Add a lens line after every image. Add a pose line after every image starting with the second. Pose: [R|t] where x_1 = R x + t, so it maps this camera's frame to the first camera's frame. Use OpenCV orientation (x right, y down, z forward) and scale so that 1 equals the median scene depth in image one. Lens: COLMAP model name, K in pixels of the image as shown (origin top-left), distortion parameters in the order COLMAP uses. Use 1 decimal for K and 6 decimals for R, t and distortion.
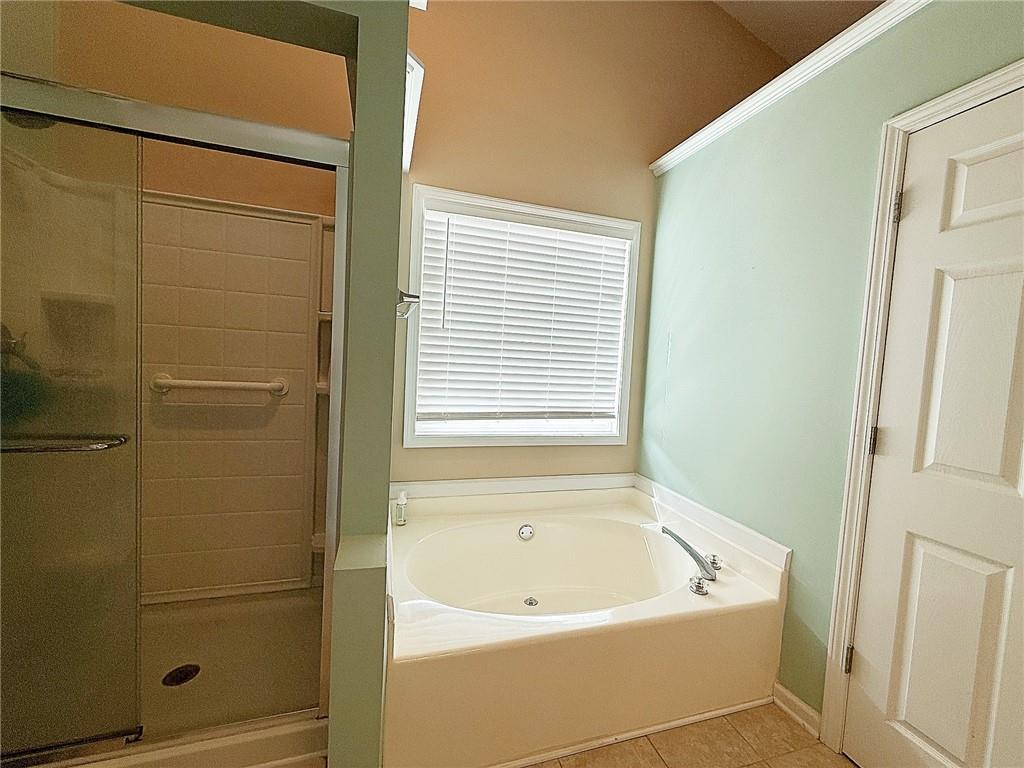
lens RADIAL K [[411.8, 0, 512.2], [0, 411.8, 381.8], [0, 0, 1]] dist [0.004523, -0.000863]
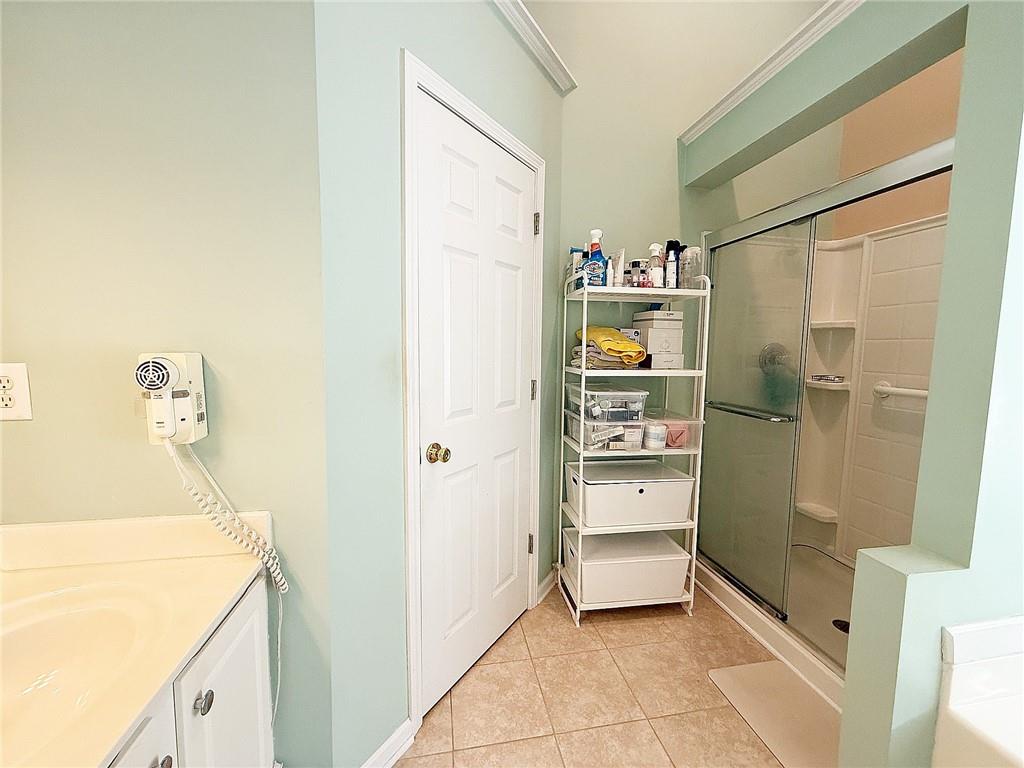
lens RADIAL K [[411.8, 0, 512.2], [0, 411.8, 383.5], [0, 0, 1]] dist [0.004523, -0.000863]
pose [[-0.116530, 0.034278, -0.992595, 0.357213], [-0.075492, 0.996207, 0.043266, 0.011130], [0.990314, 0.079975, -0.113500, 0.071828]]
